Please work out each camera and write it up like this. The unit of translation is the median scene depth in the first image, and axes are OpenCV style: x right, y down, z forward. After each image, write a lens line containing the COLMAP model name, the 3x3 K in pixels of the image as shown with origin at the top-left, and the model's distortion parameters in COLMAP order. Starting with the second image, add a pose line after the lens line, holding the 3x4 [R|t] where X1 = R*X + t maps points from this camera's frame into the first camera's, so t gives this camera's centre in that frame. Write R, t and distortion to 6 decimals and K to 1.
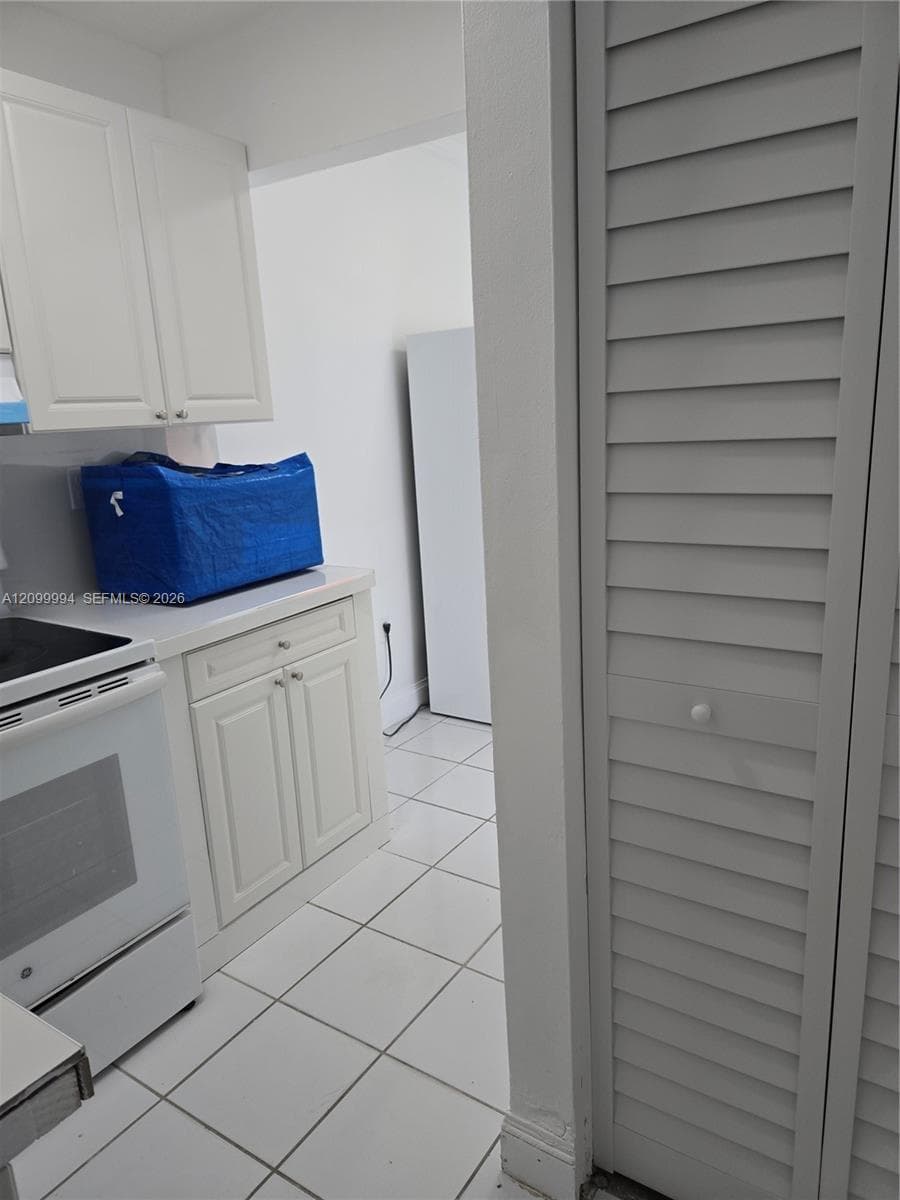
lens RADIAL K [[814.7, 0, 448.6], [0, 814.7, 596.5], [0, 0, 1]] dist [0.011980, -0.001587]
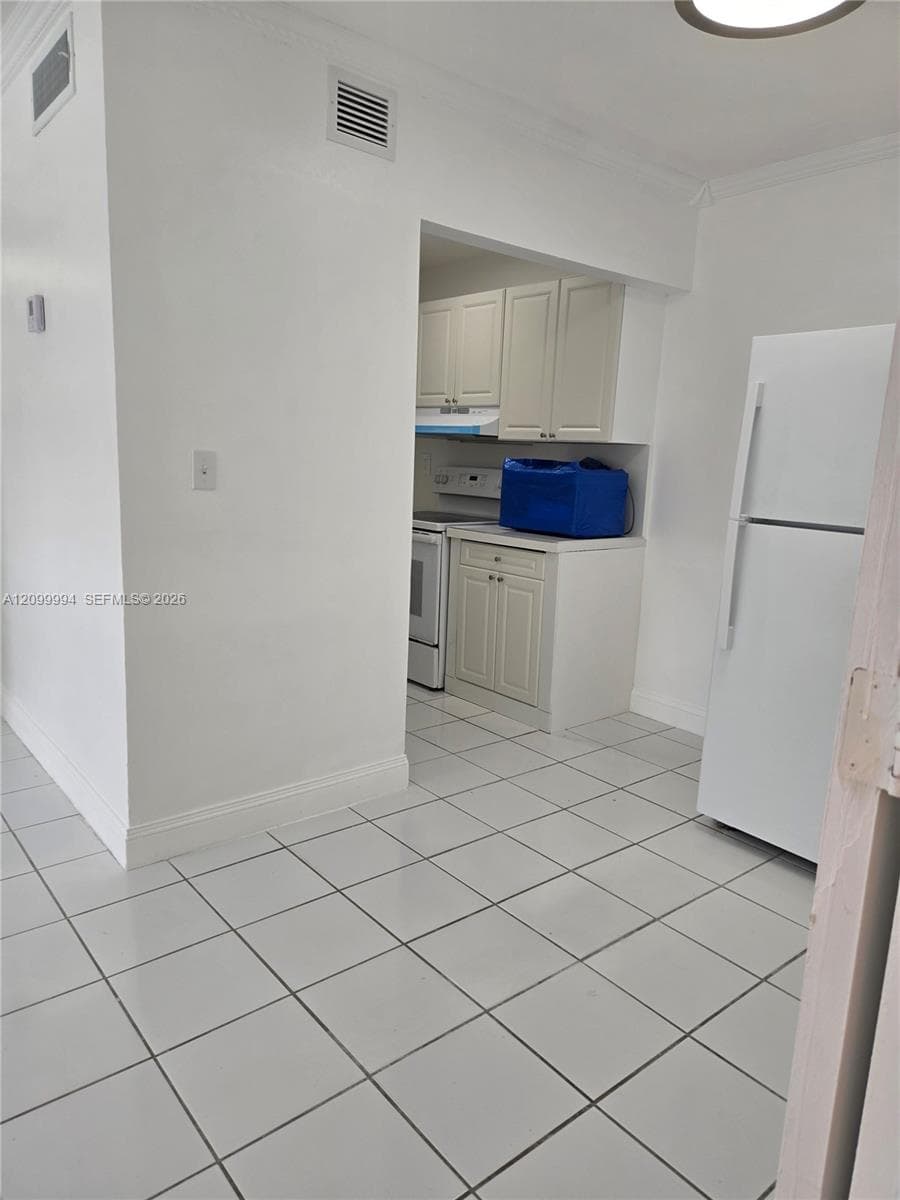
lens RADIAL K [[814.7, 0, 450.2], [0, 814.7, 600.9], [0, 0, 1]] dist [0.011980, -0.001587]
pose [[-0.288878, 0.210435, -0.933952, 1.563238], [-0.244497, 0.926978, 0.284488, -0.349463], [0.925619, 0.310531, -0.216333, 1.322655]]
